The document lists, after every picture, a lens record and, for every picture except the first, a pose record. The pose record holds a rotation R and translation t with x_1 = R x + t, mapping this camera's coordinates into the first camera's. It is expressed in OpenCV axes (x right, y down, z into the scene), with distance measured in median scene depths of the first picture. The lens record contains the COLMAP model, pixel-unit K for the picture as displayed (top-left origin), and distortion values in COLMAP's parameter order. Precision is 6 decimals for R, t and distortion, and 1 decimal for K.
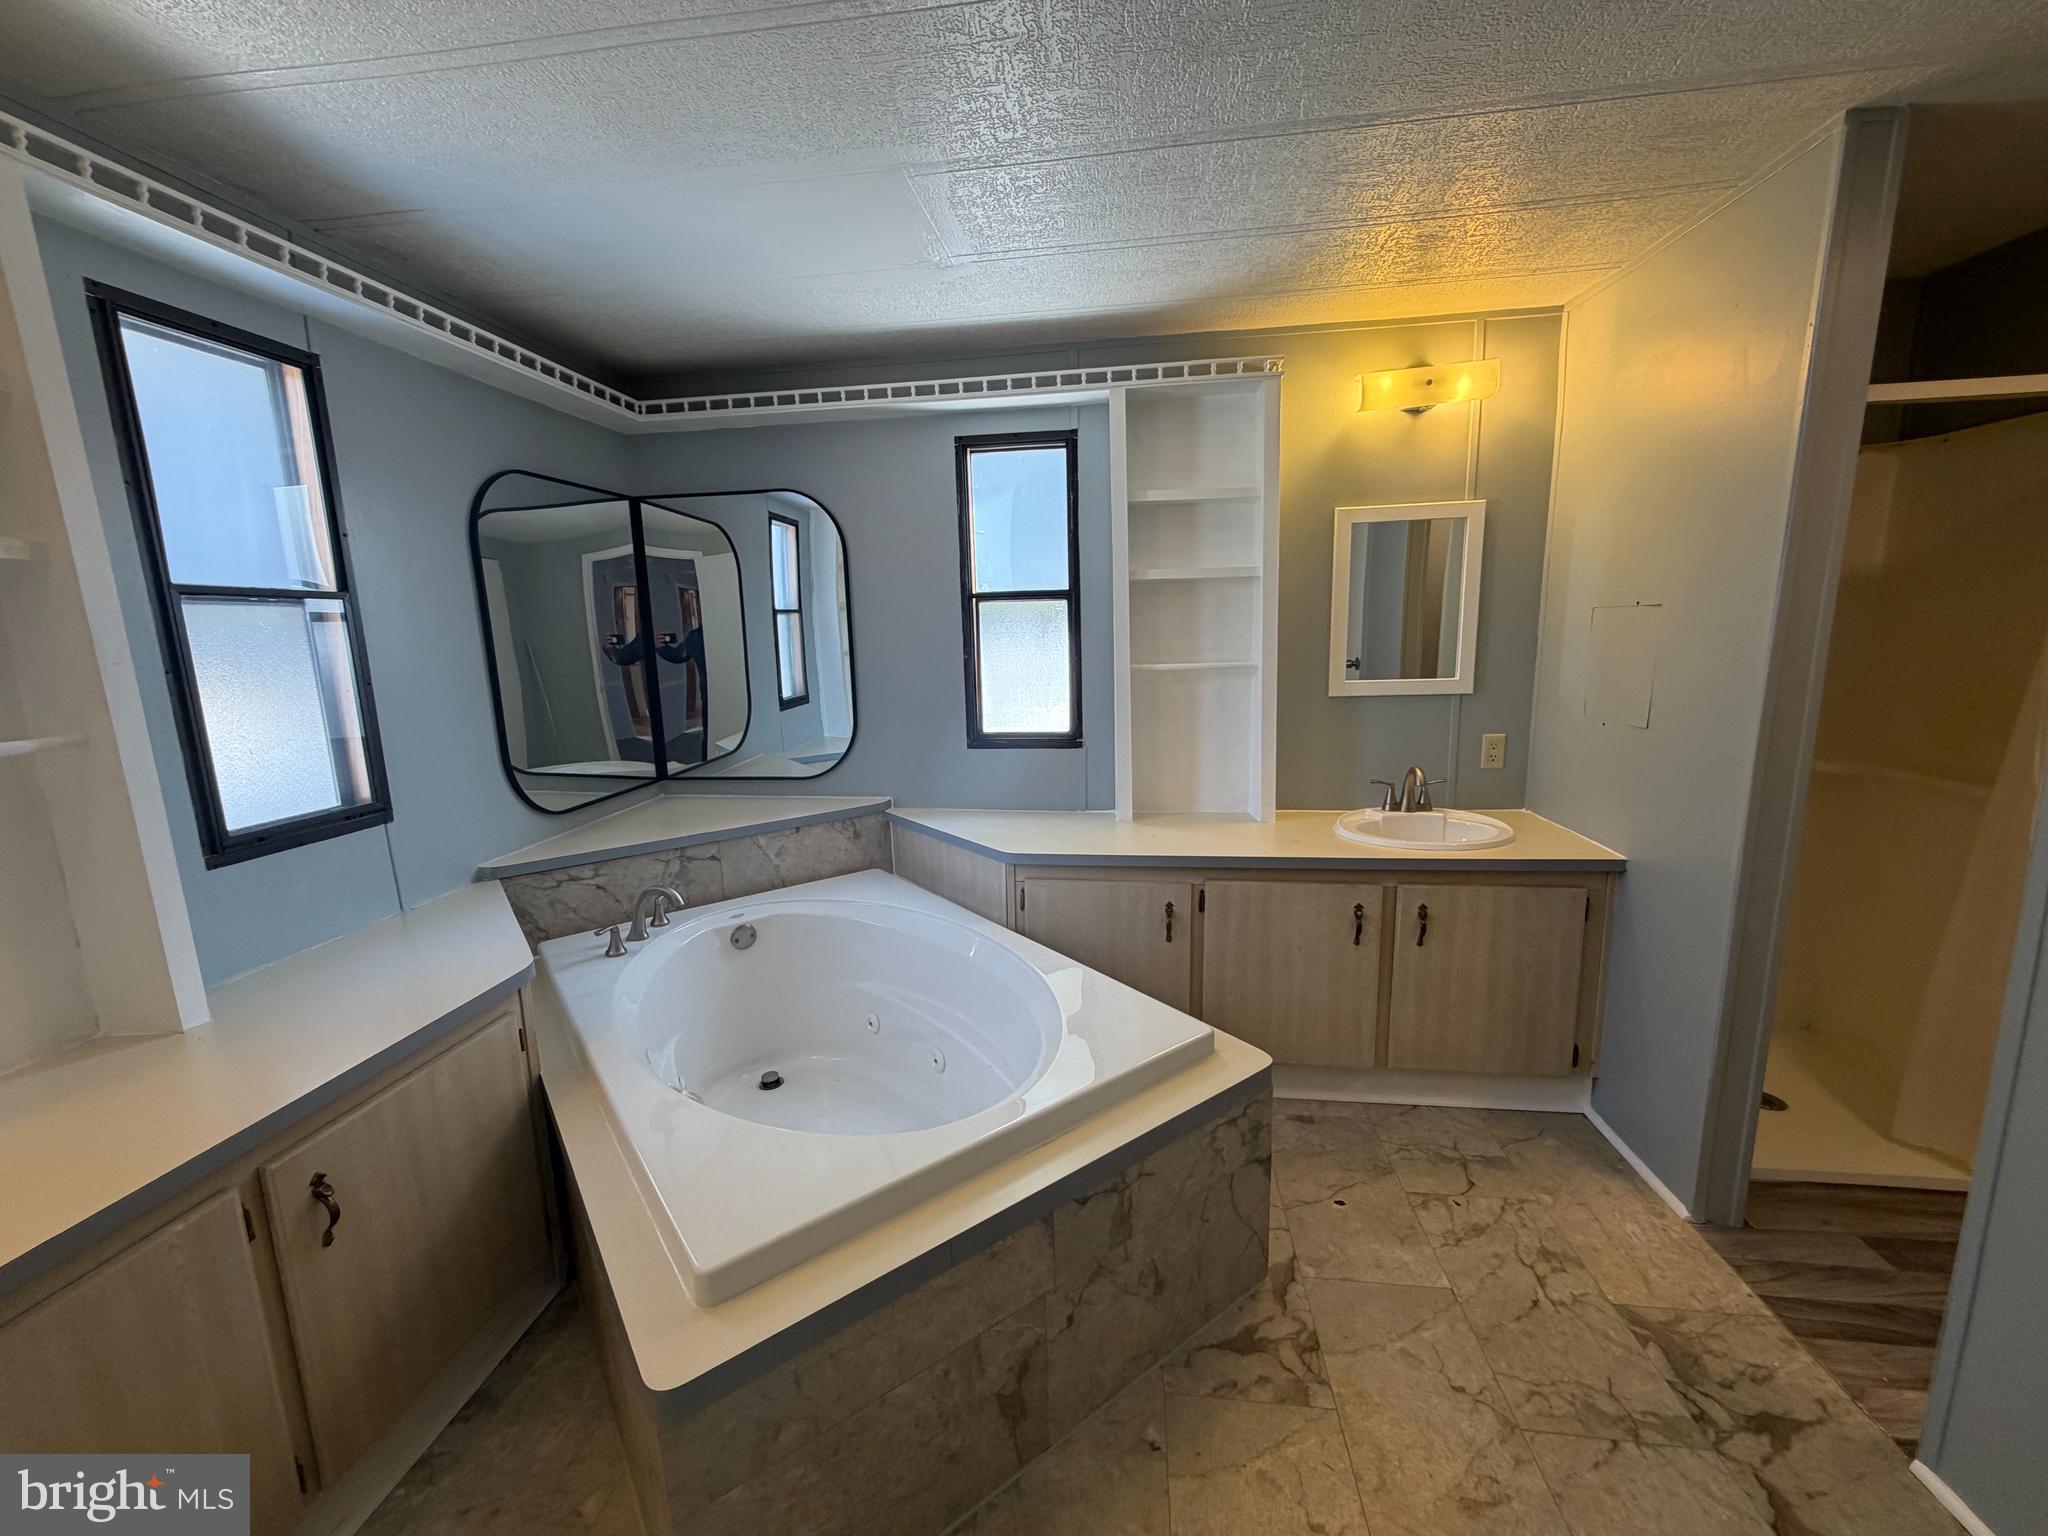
lens RADIAL K [[816.1, 0, 1020.3], [0, 816.1, 766.1], [0, 0, 1]] dist [-0.001084, -0.000184]
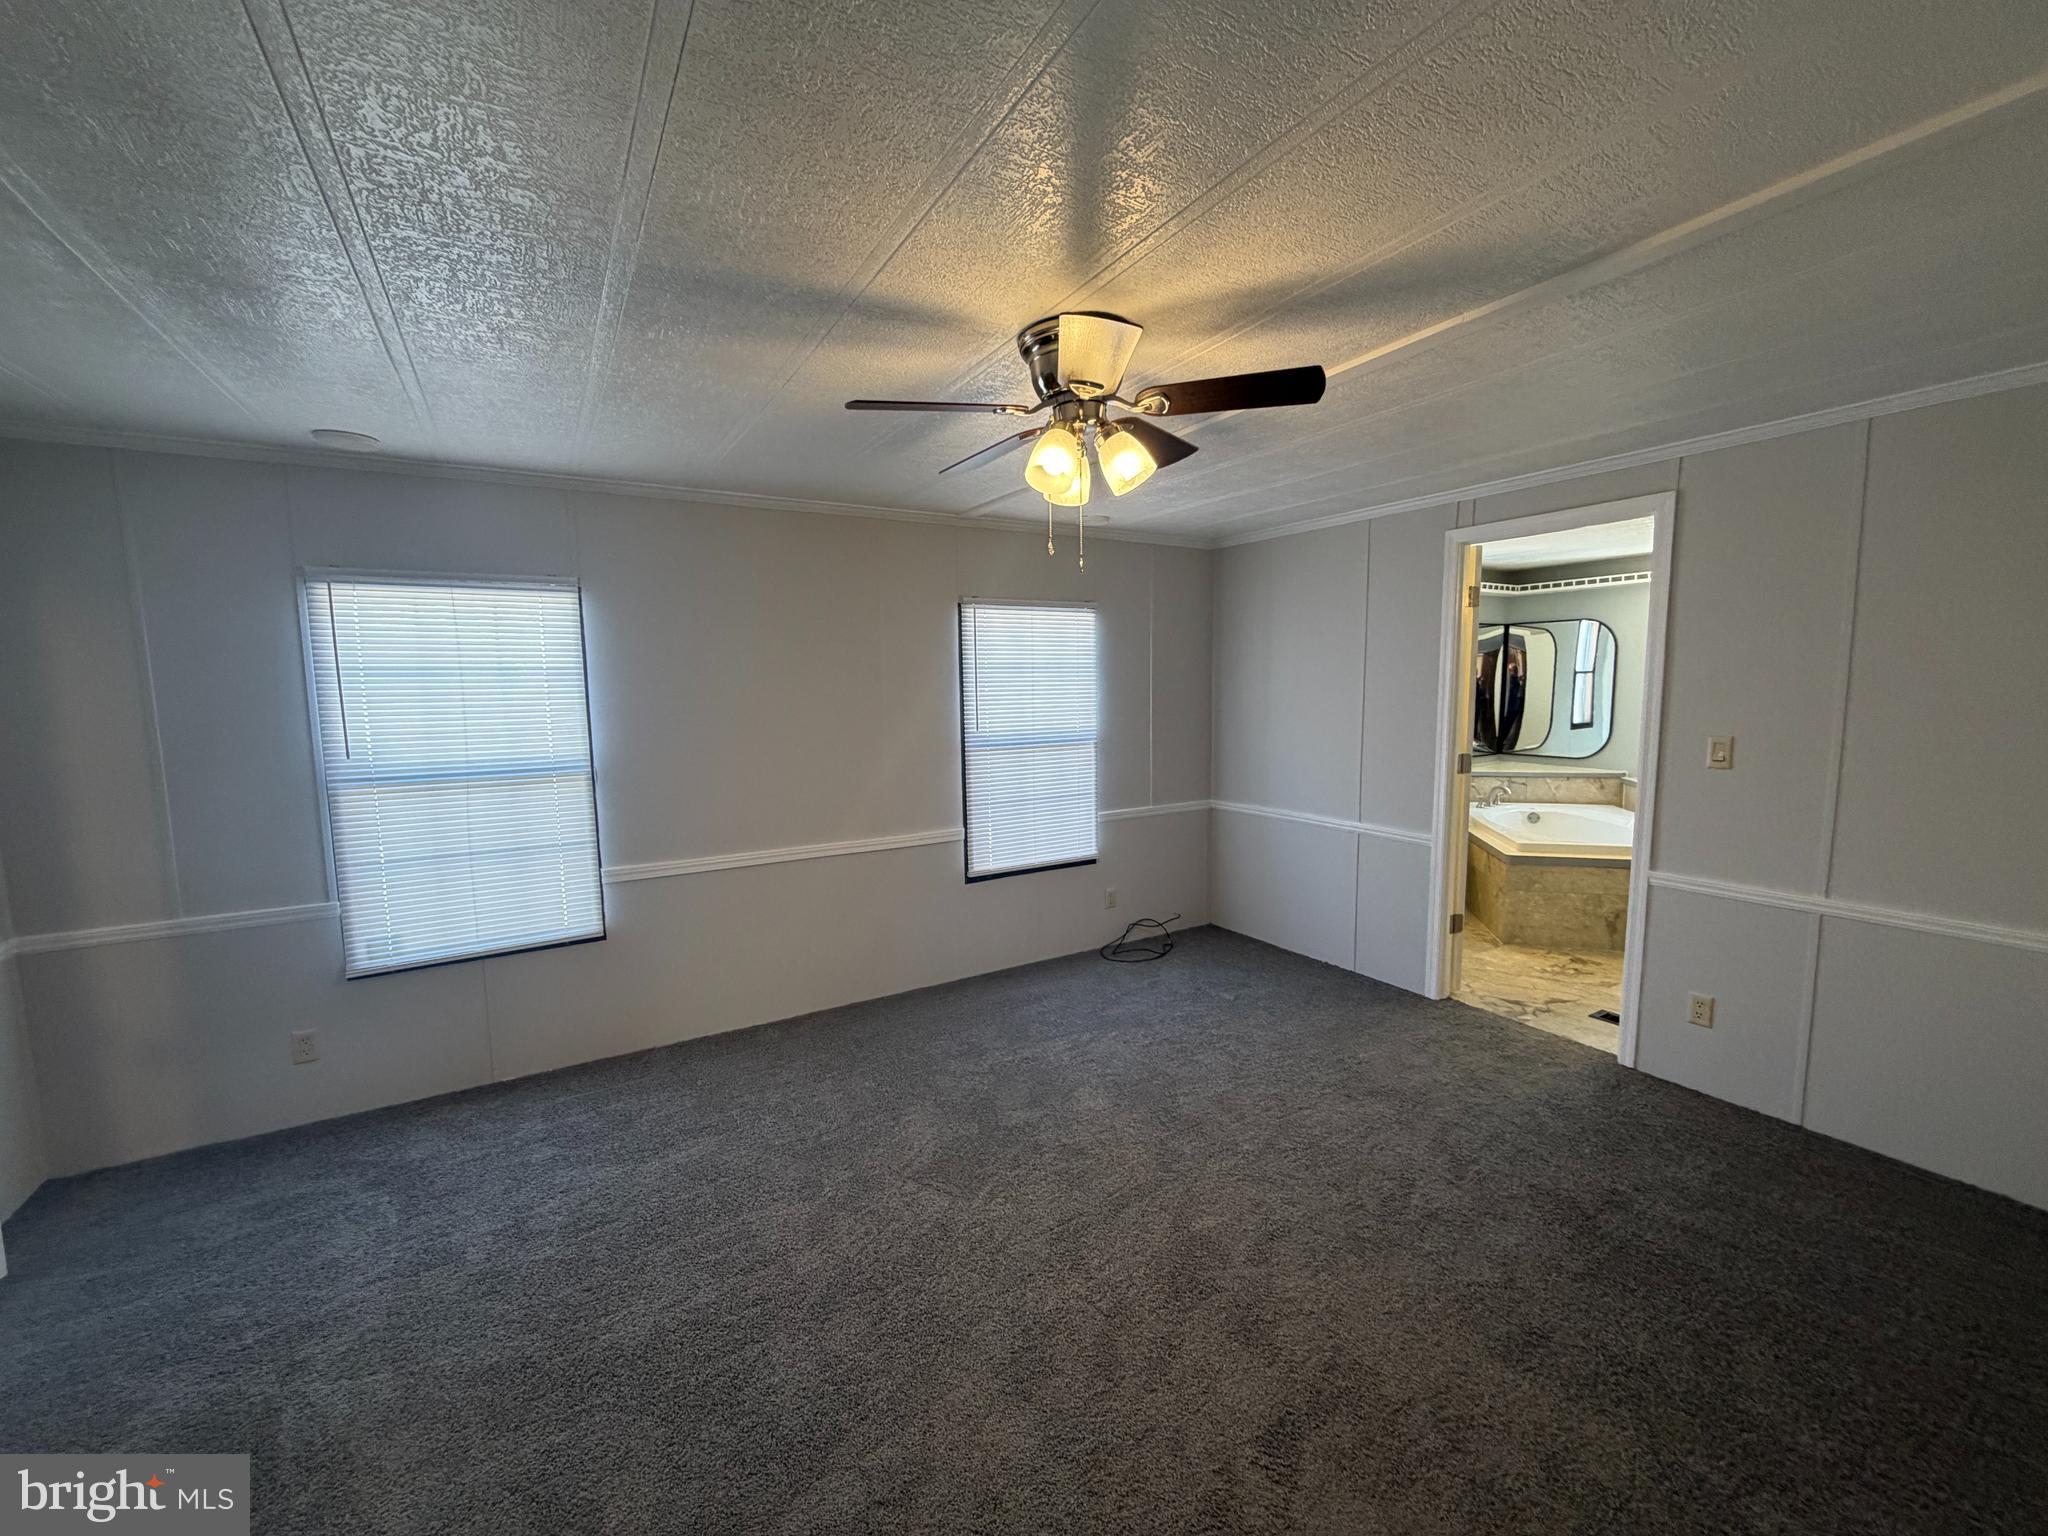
lens RADIAL K [[816.1, 0, 1020.3], [0, 816.1, 766.1], [0, 0, 1]] dist [-0.001084, -0.000184]
pose [[0.623604, 0.102586, -0.774980, 0.553223], [-0.139854, 0.989999, 0.018512, 0.236340], [0.769129, 0.096840, 0.631714, -1.664080]]
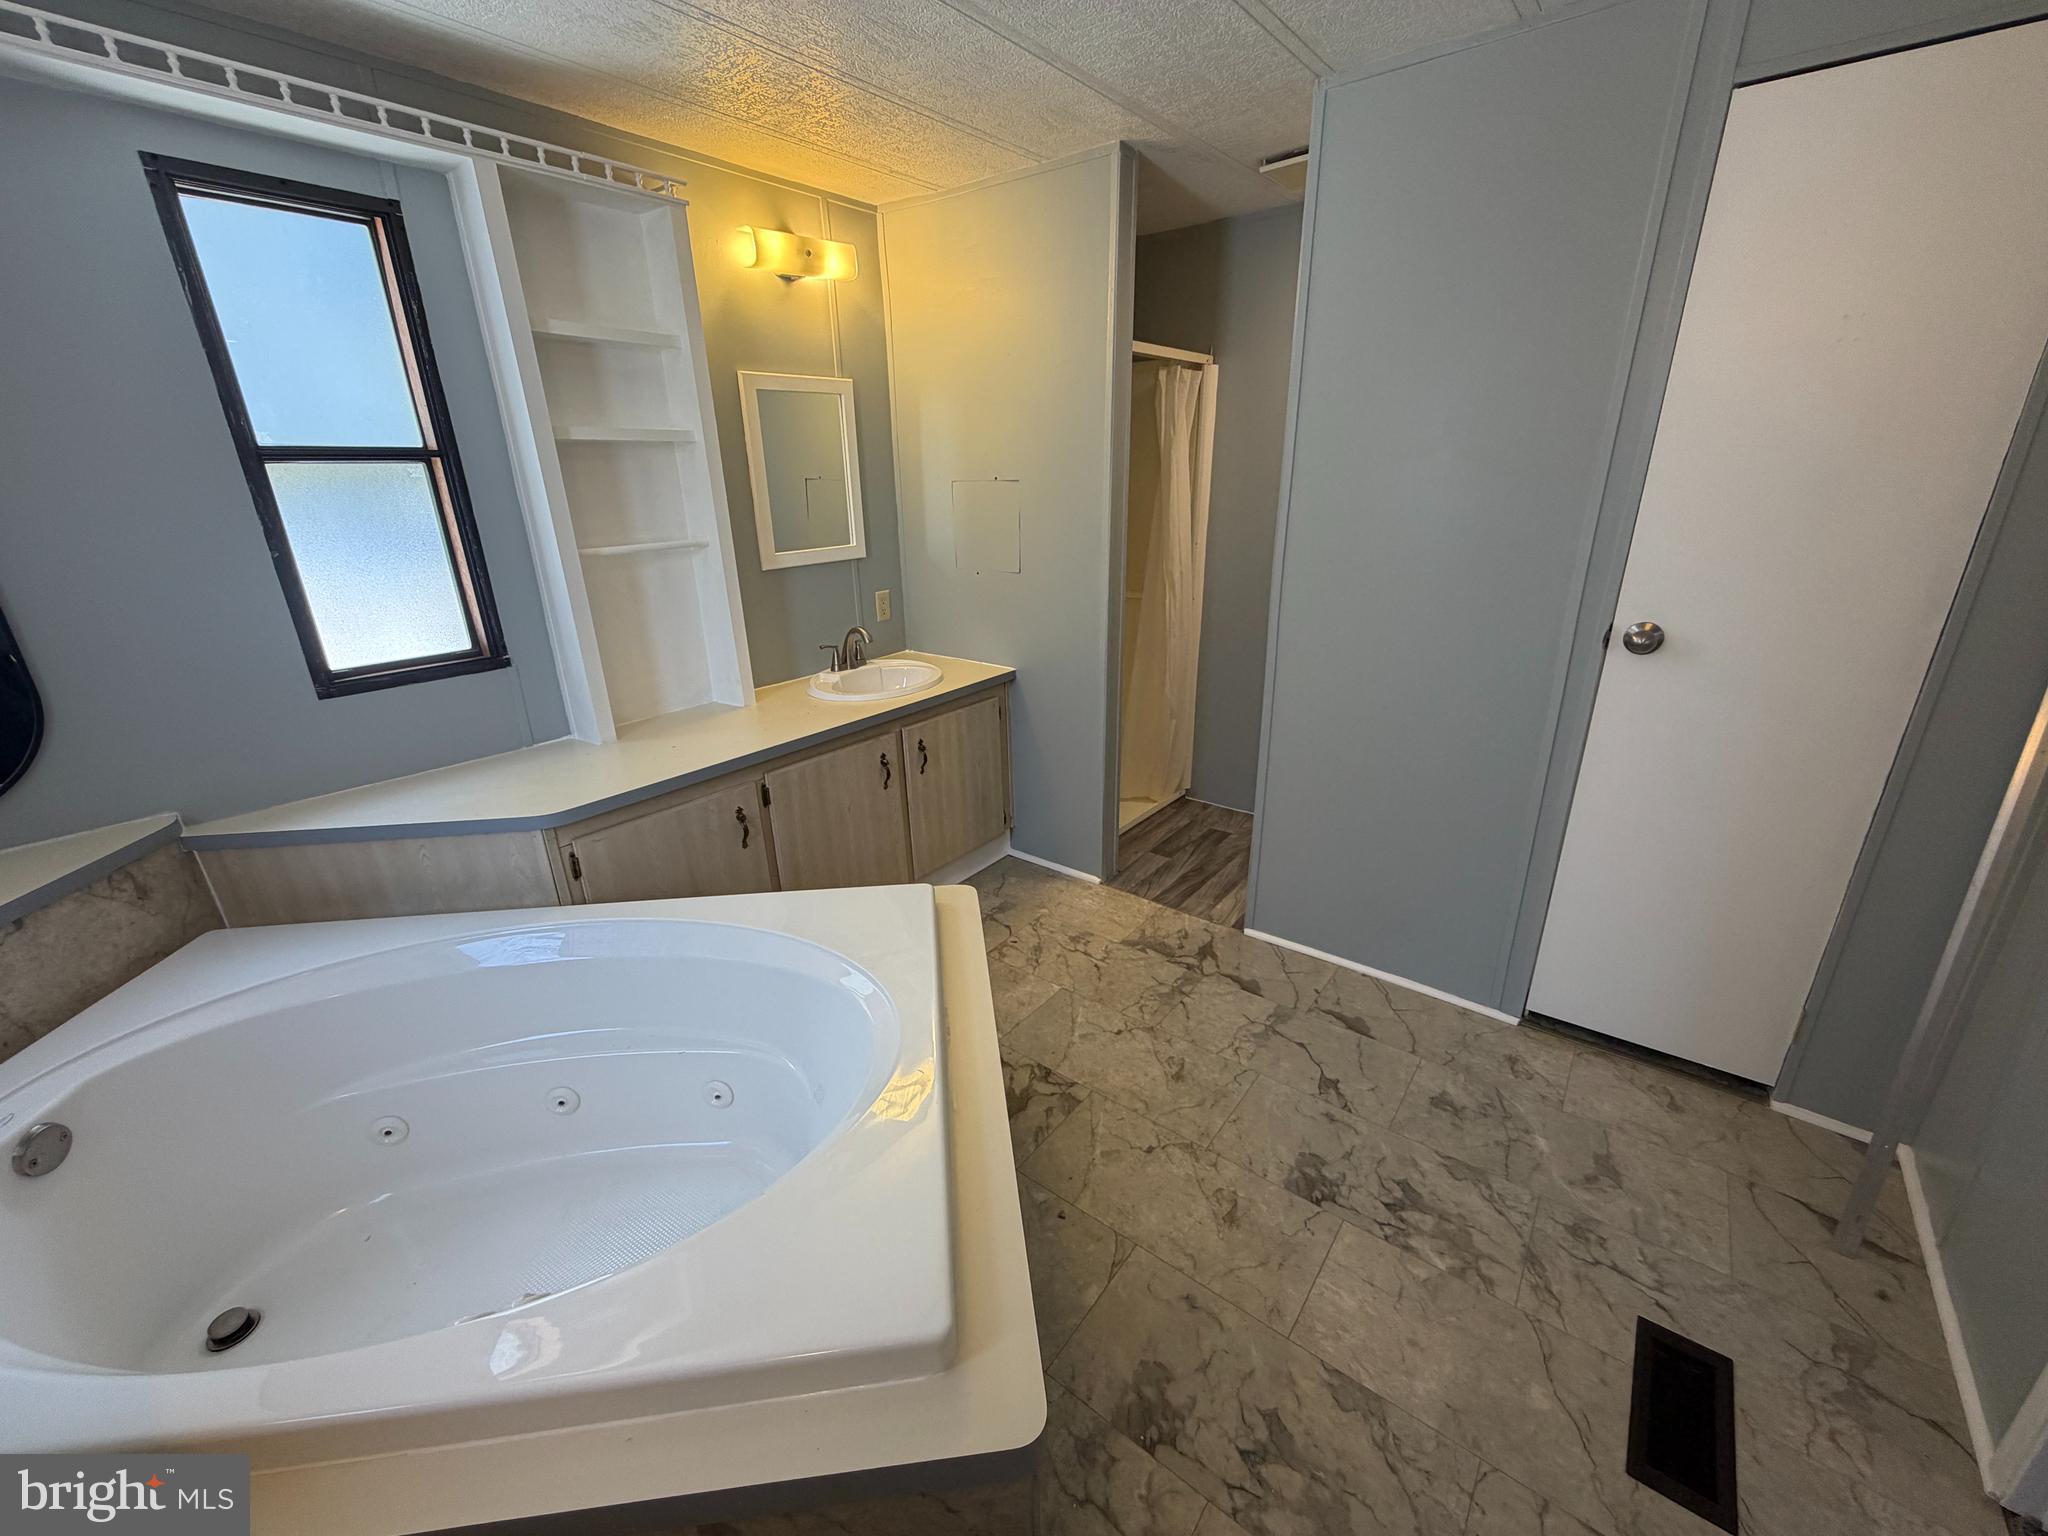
lens RADIAL K [[816.1, 0, 1020.3], [0, 816.1, 766.1], [0, 0, 1]] dist [-0.001084, -0.000184]
pose [[0.505702, -0.279424, 0.816203, -0.395588], [0.148008, 0.960167, 0.237006, -0.051455], [-0.849917, 0.000950, 0.526915, 0.228953]]
